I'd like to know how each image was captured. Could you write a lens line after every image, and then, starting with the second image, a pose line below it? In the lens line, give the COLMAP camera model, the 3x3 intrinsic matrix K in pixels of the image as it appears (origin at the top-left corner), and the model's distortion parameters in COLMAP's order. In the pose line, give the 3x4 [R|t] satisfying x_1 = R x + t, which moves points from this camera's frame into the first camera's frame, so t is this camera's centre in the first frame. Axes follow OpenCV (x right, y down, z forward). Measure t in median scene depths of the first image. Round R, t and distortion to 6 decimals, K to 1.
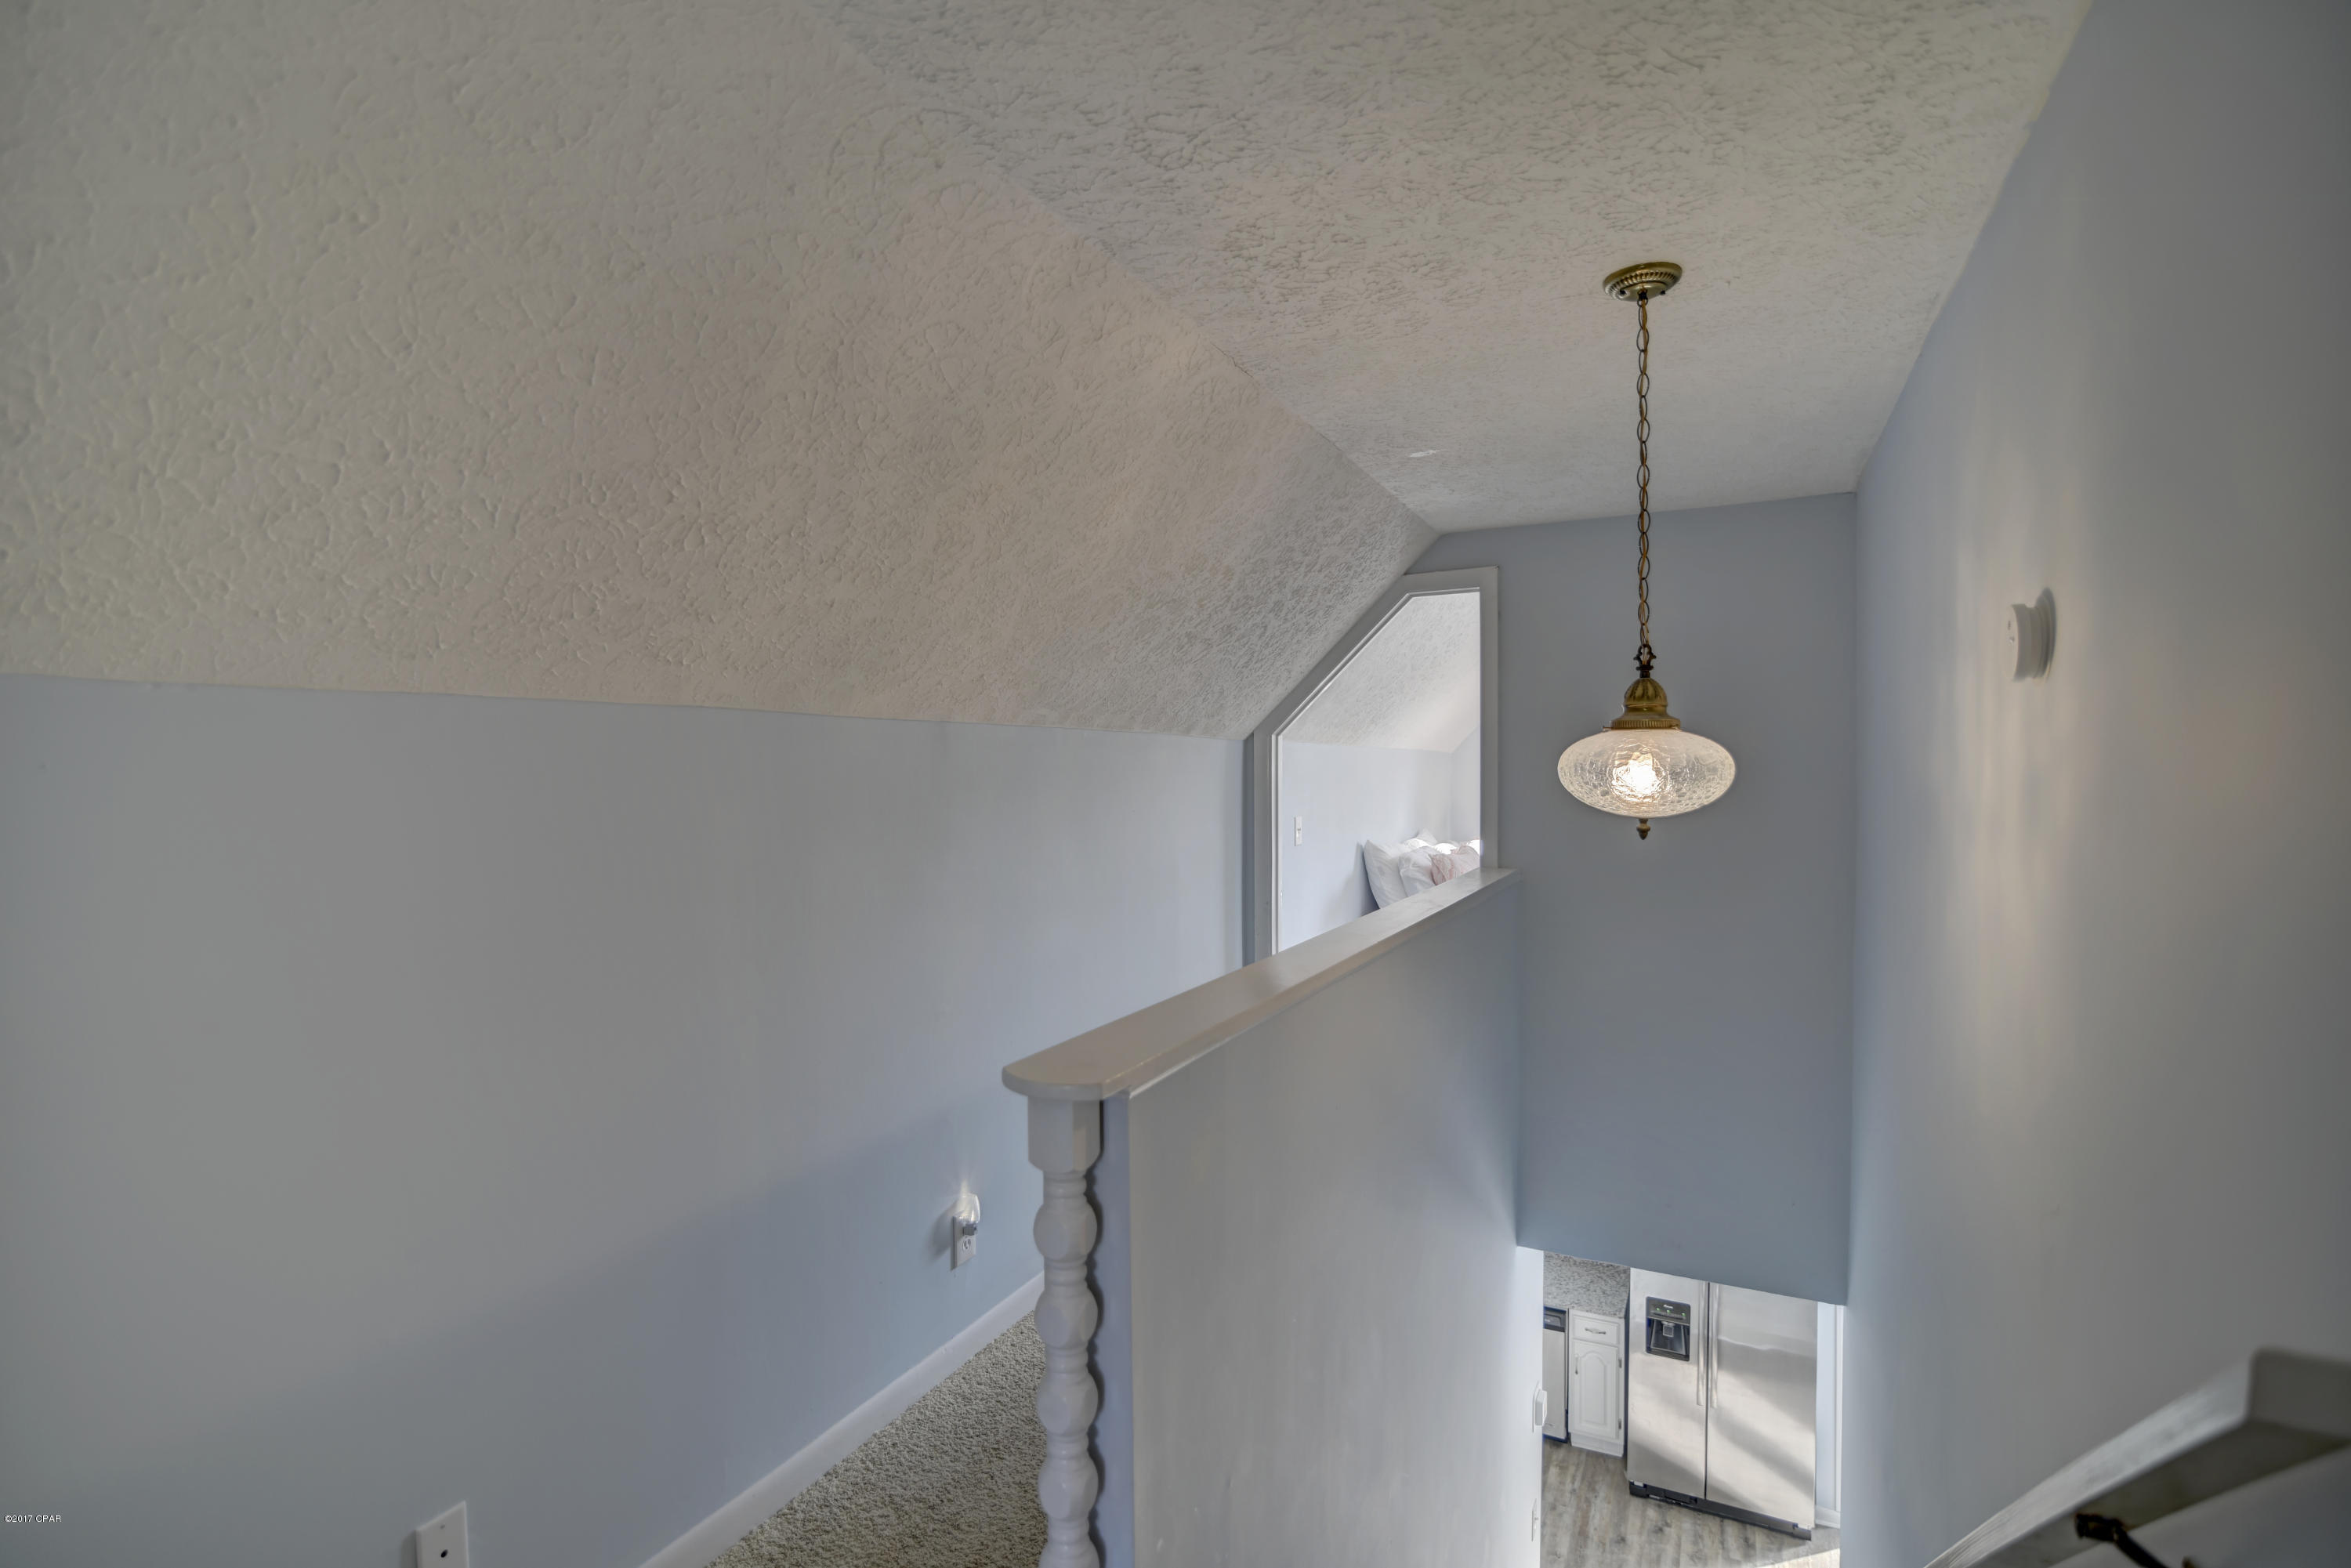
lens RADIAL K [[1087.7, 0, 1166.0], [0, 1087.7, 787.7], [0, 0, 1]] dist [-0.017971, -0.000347]
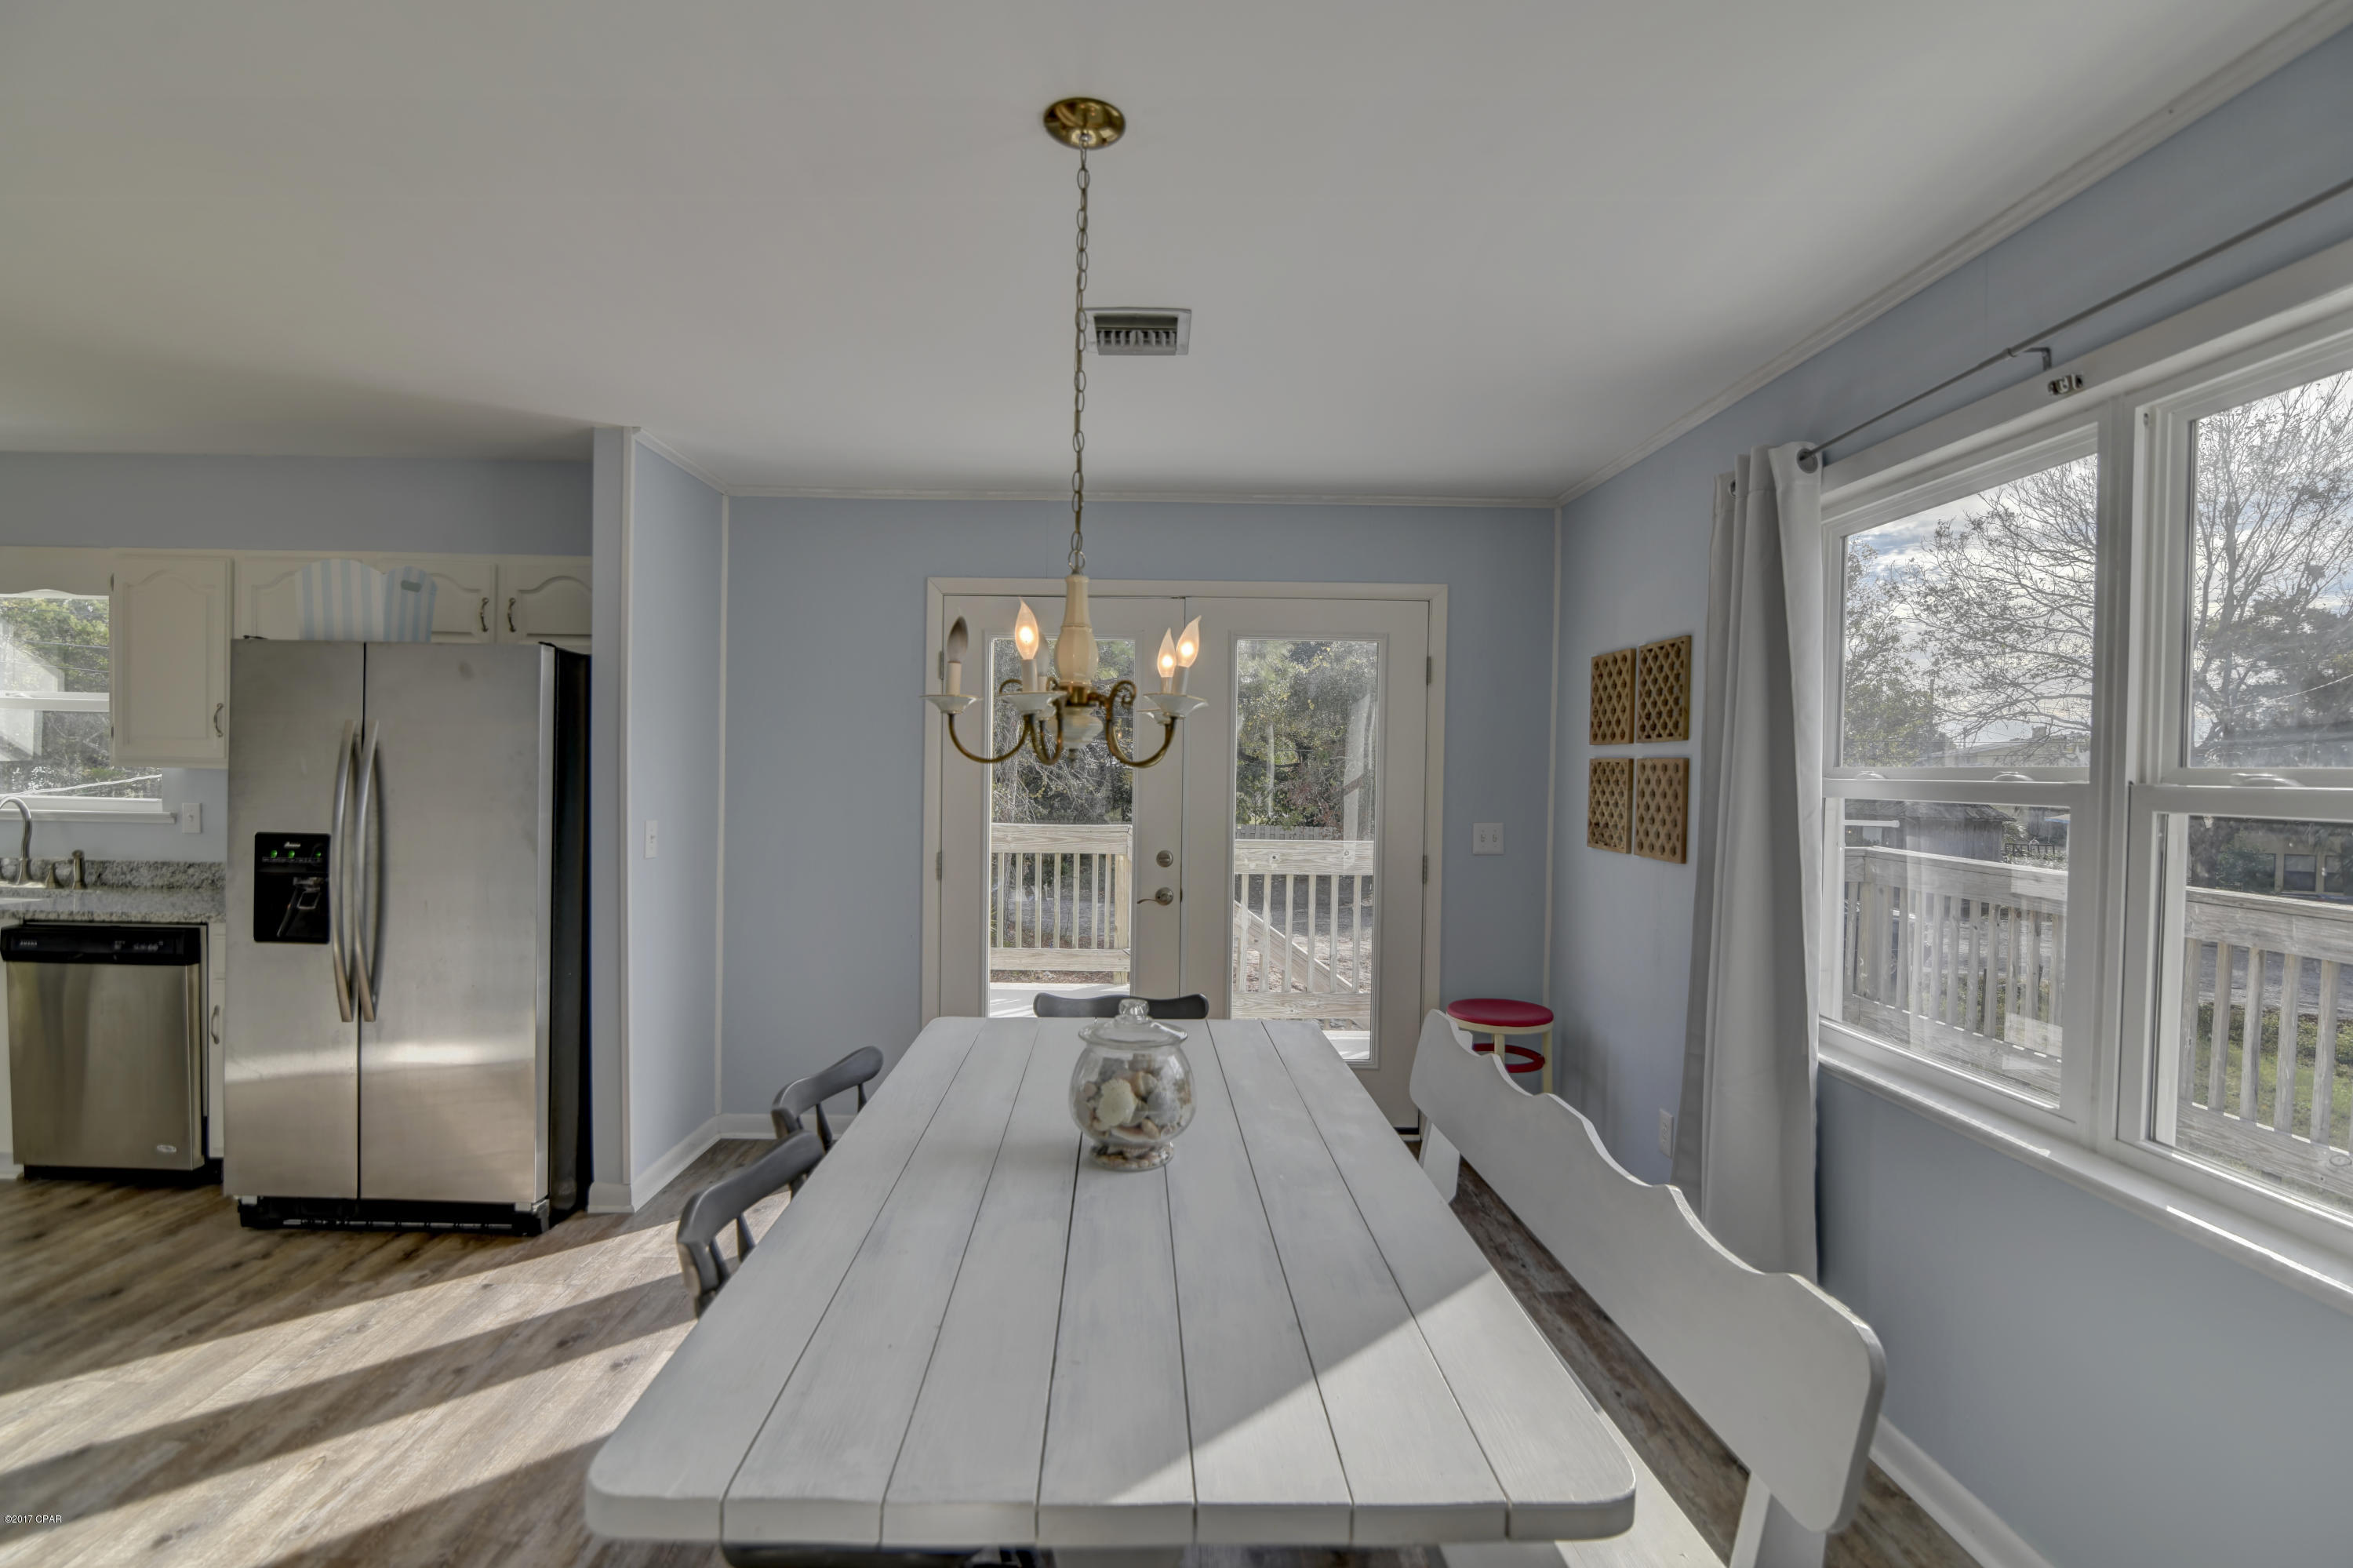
lens RADIAL K [[1088.7, 0, 1167.0], [0, 1088.7, 787.8], [0, 0, 1]] dist [-0.017971, -0.000347]
pose [[0.882679, 0.009855, 0.469872, 0.592072], [-0.013237, 0.999905, 0.003895, 0.443484], [-0.469789, -0.009658, 0.882726, 0.336701]]
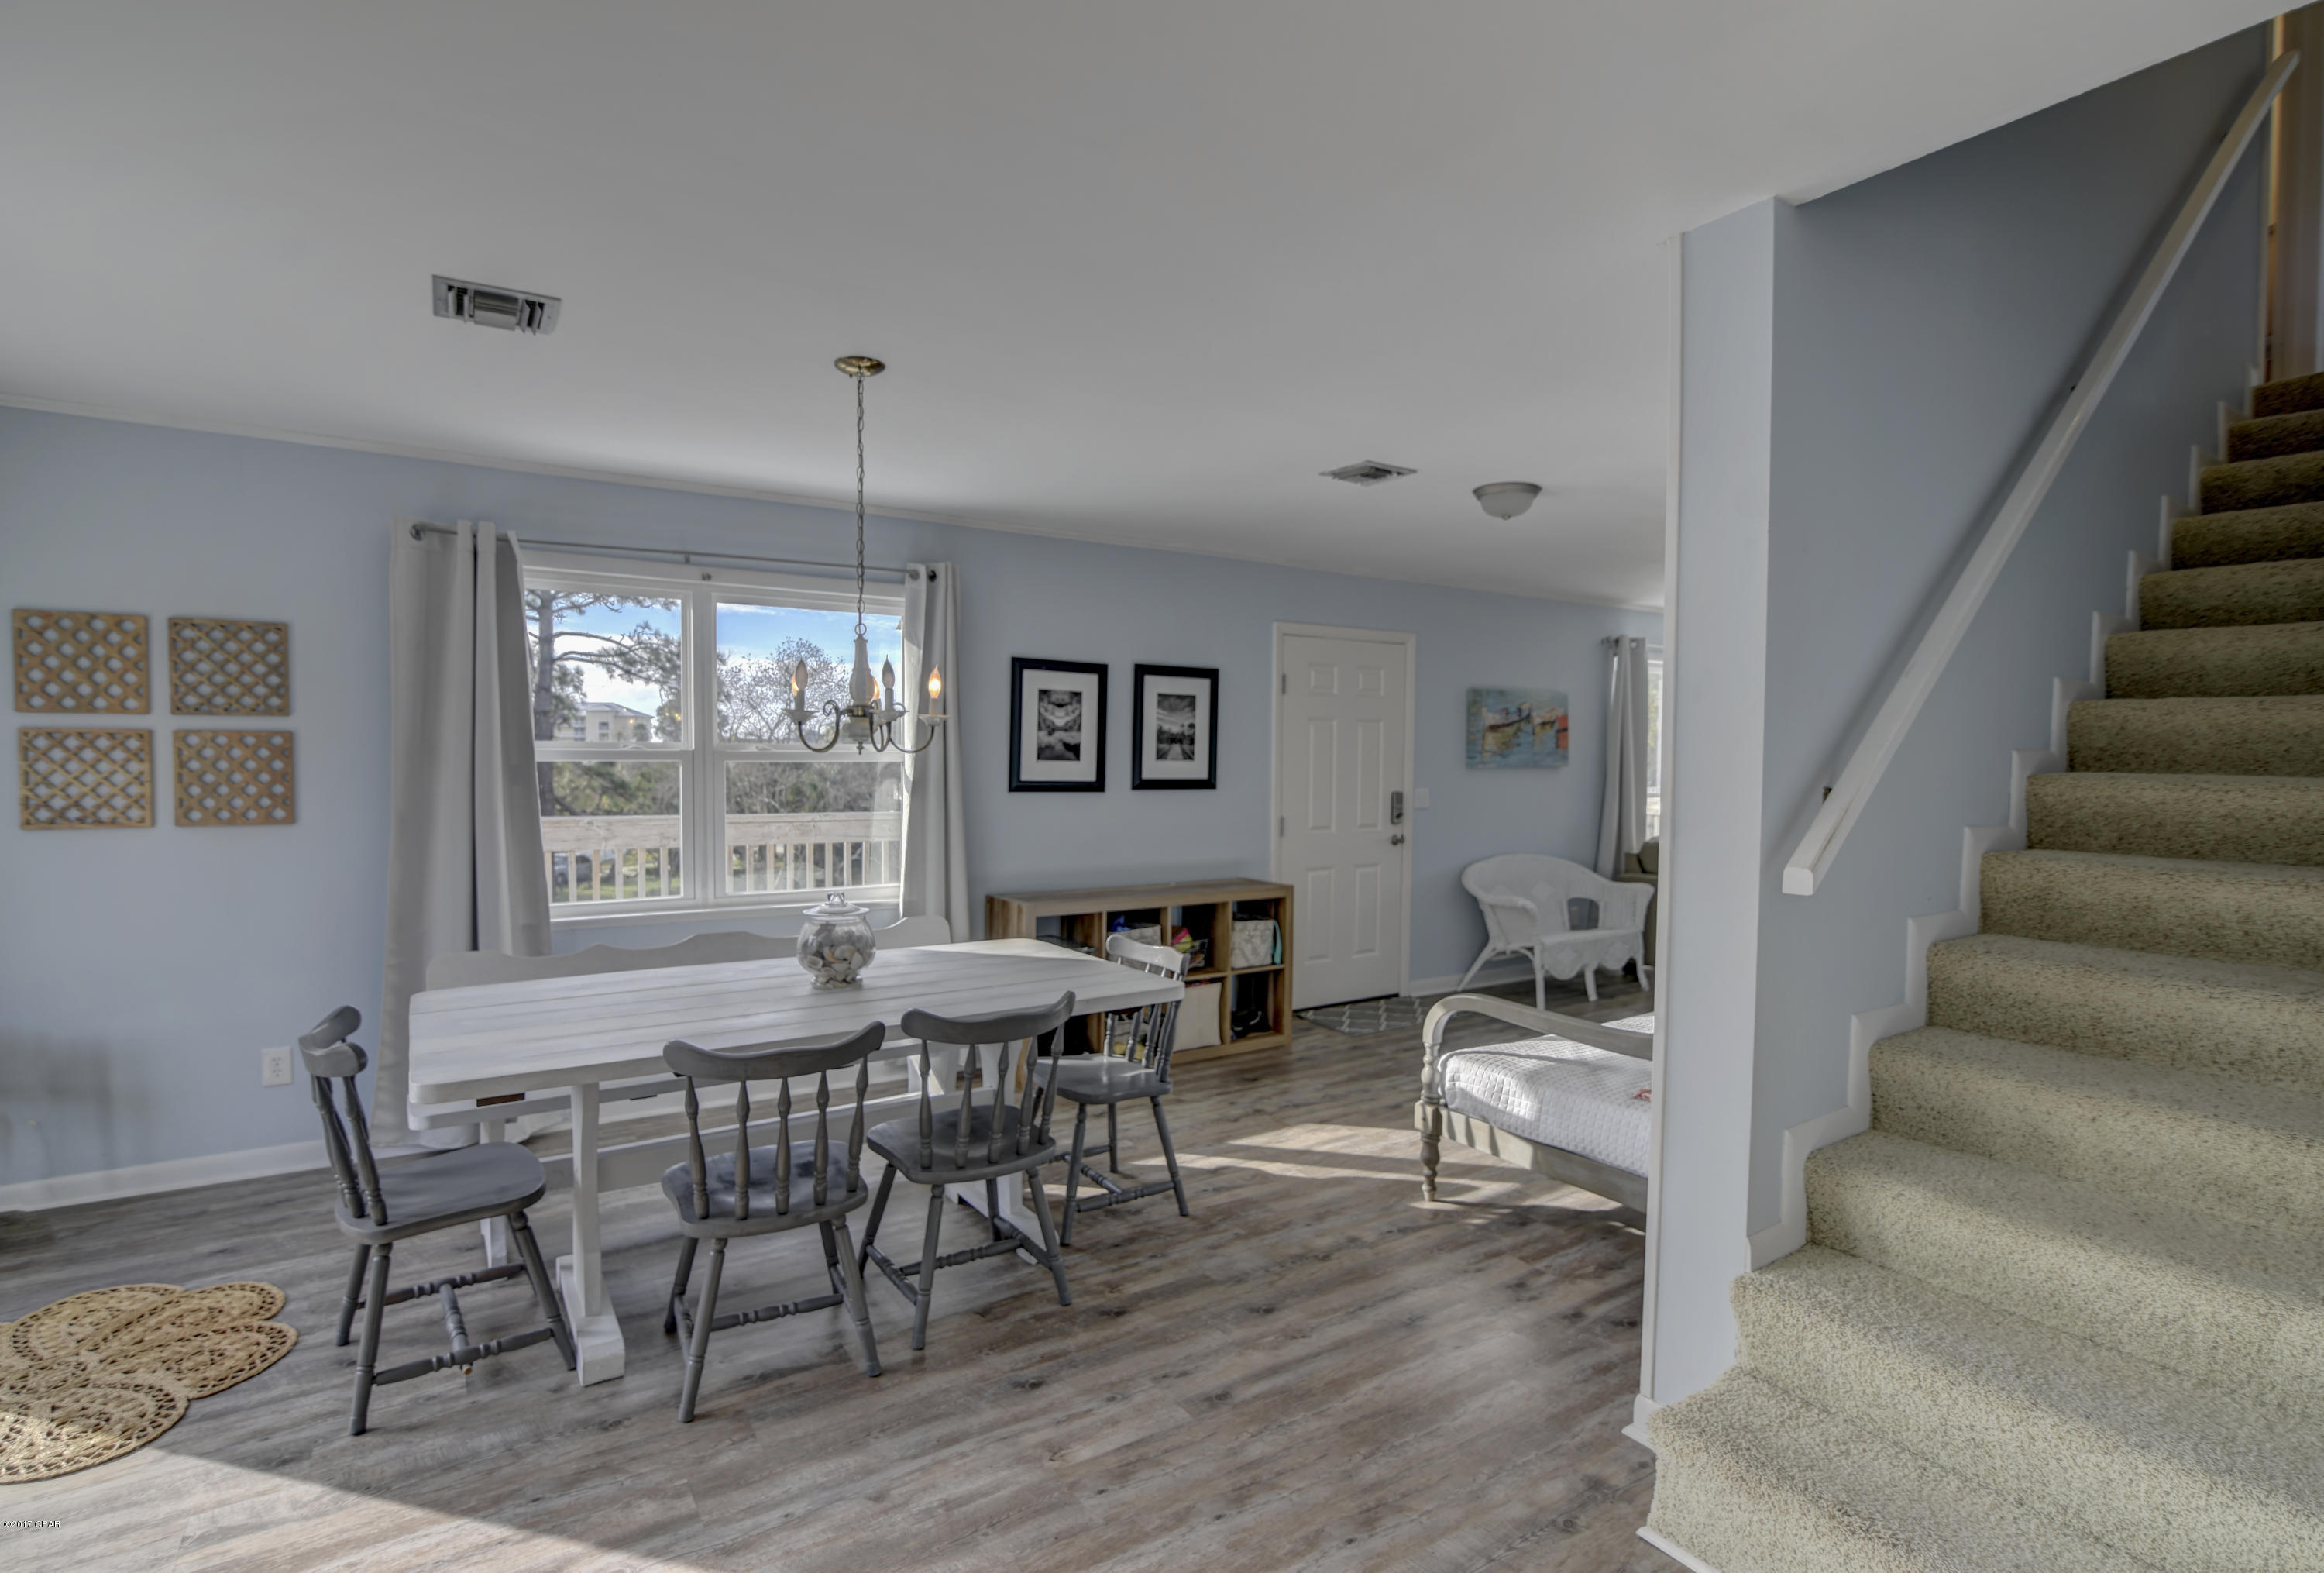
lens RADIAL K [[1110.3, 0, 1162.0], [0, 1110.3, 786.5], [0, 0, 1]] dist [-0.000652, -0.000227]
pose [[-0.871779, -0.015502, 0.489655, 0.347321], [0.003807, 0.999255, 0.038415, 0.437286], [-0.489885, 0.035354, -0.871070, 0.963780]]
